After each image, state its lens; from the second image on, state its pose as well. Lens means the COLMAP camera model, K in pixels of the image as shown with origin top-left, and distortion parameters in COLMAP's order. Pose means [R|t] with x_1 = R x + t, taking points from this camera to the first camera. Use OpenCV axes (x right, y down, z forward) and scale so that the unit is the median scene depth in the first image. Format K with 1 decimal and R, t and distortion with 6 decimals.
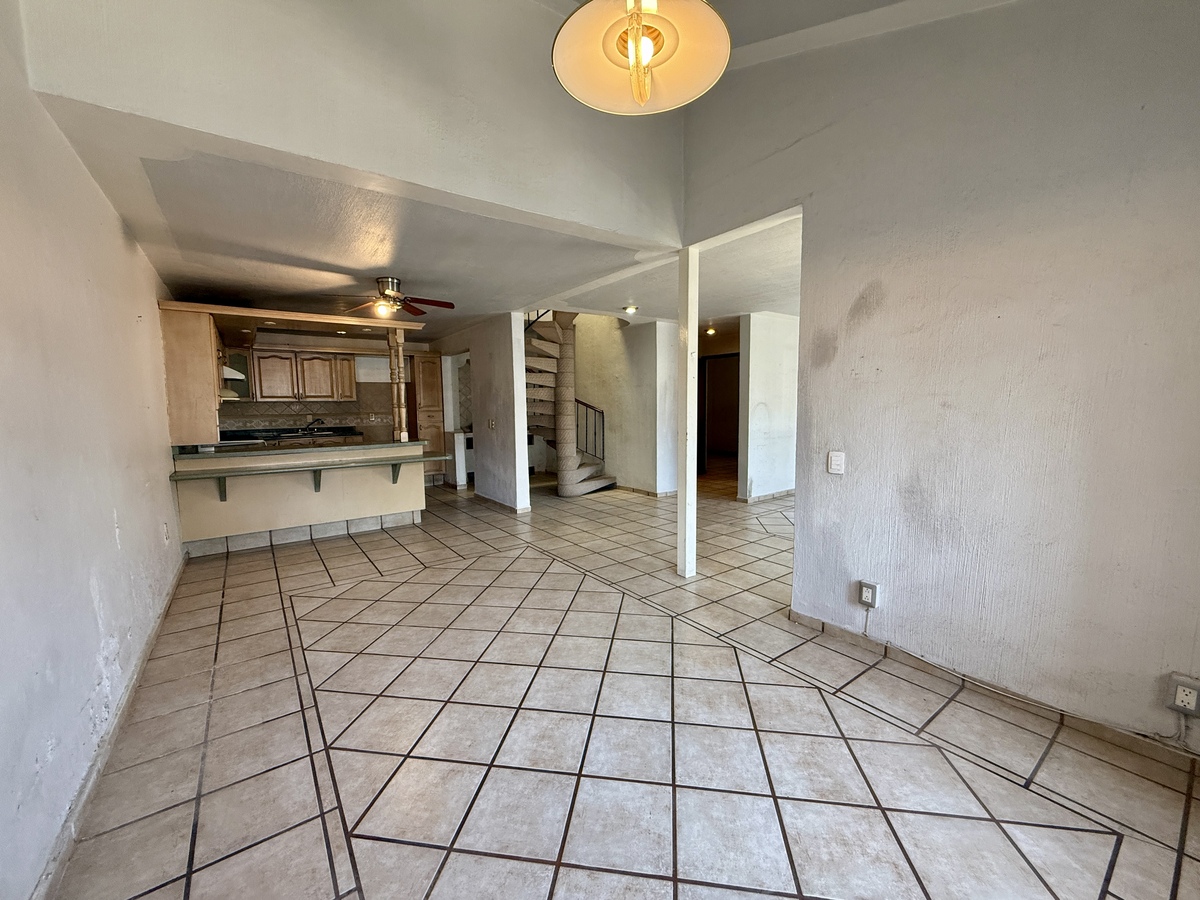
lens RADIAL K [[477.0, 0, 597.9], [0, 477.0, 450.8], [0, 0, 1]] dist [-0.001239, -0.000146]
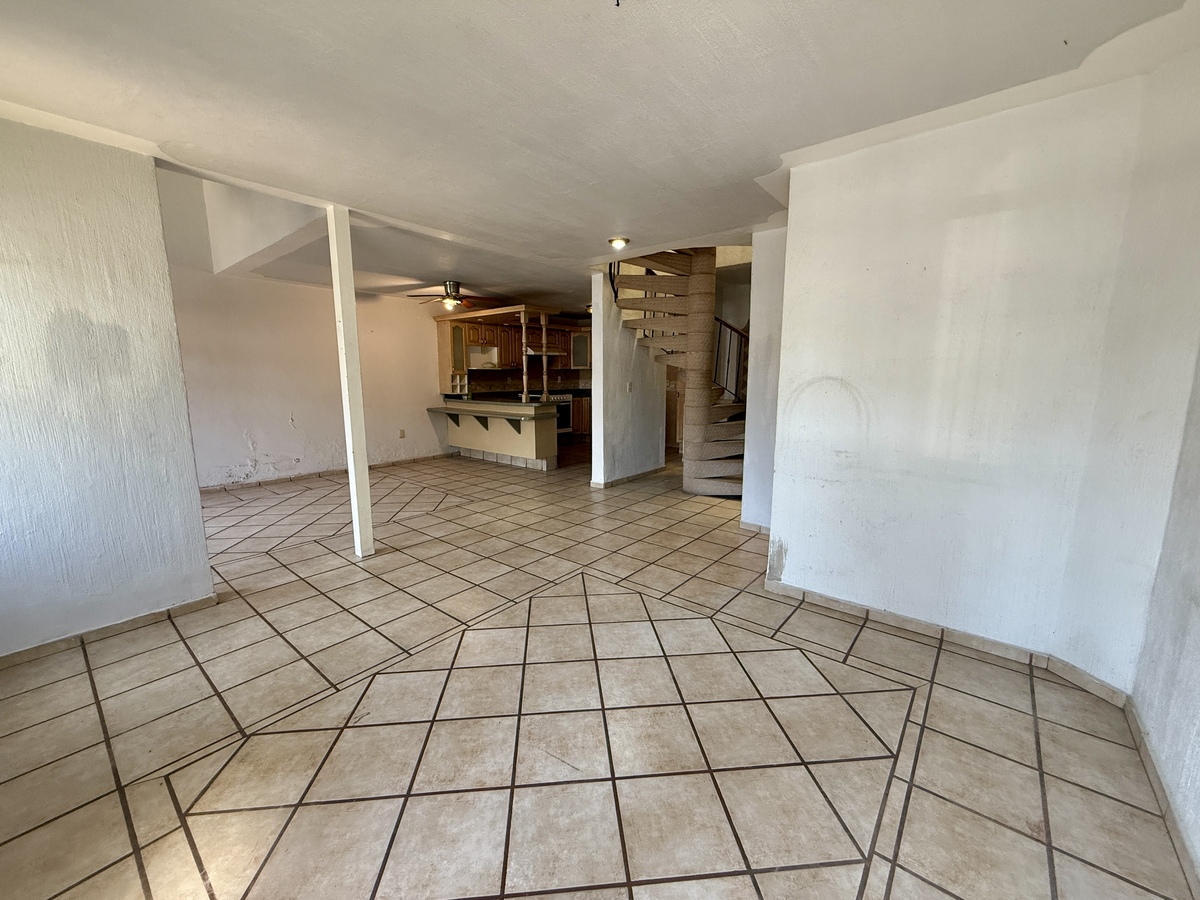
lens RADIAL K [[478.2, 0, 596.3], [0, 478.2, 451.4], [0, 0, 1]] dist [-0.000282, 0.000048]
pose [[0.242901, 0.168695, -0.955270, 0.872140], [-0.095443, 0.984141, 0.149525, -0.099558], [0.965344, 0.054854, 0.255150, 0.872420]]
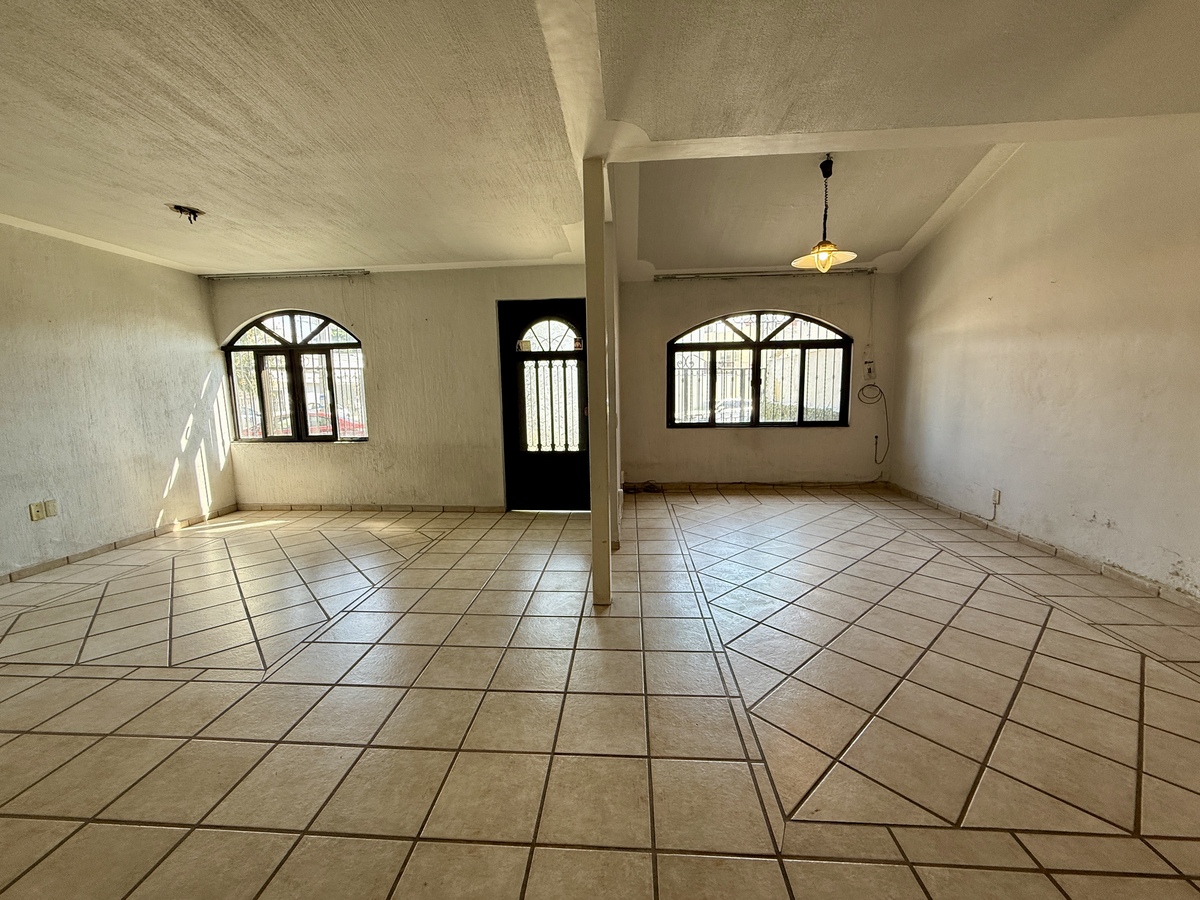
lens RADIAL K [[478.2, 0, 596.3], [0, 478.2, 451.4], [0, 0, 1]] dist [-0.000282, 0.000048]
pose [[-0.764907, -0.059722, 0.641367, -0.207979], [0.089054, 0.976326, 0.197120, -0.092614], [-0.637955, 0.207895, -0.741480, 1.114886]]
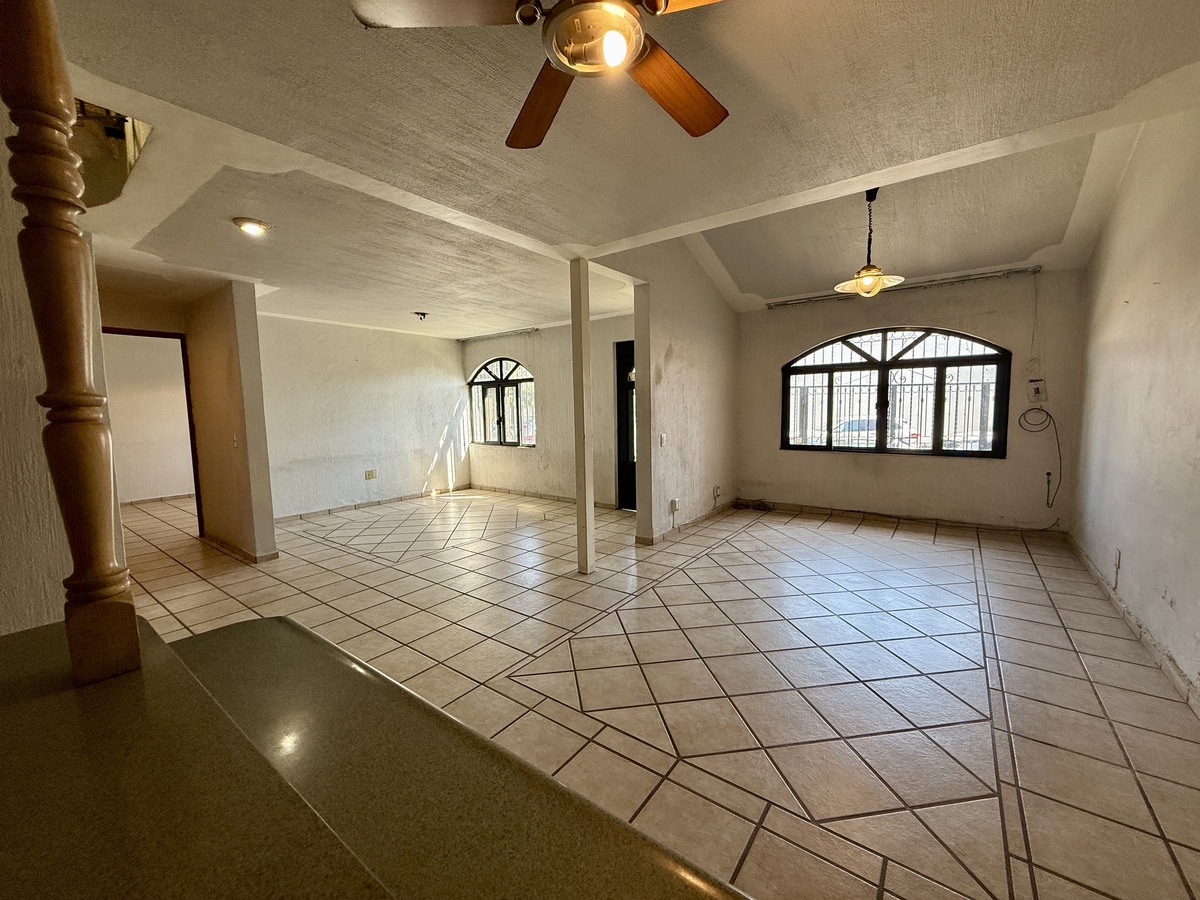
lens RADIAL K [[478.2, 0, 596.3], [0, 478.2, 451.4], [0, 0, 1]] dist [-0.000282, 0.000048]
pose [[-0.291255, -0.072888, 0.953865, -0.583410], [0.114232, 0.987309, 0.110323, -0.081918], [-0.949801, 0.141094, -0.279232, 0.902437]]
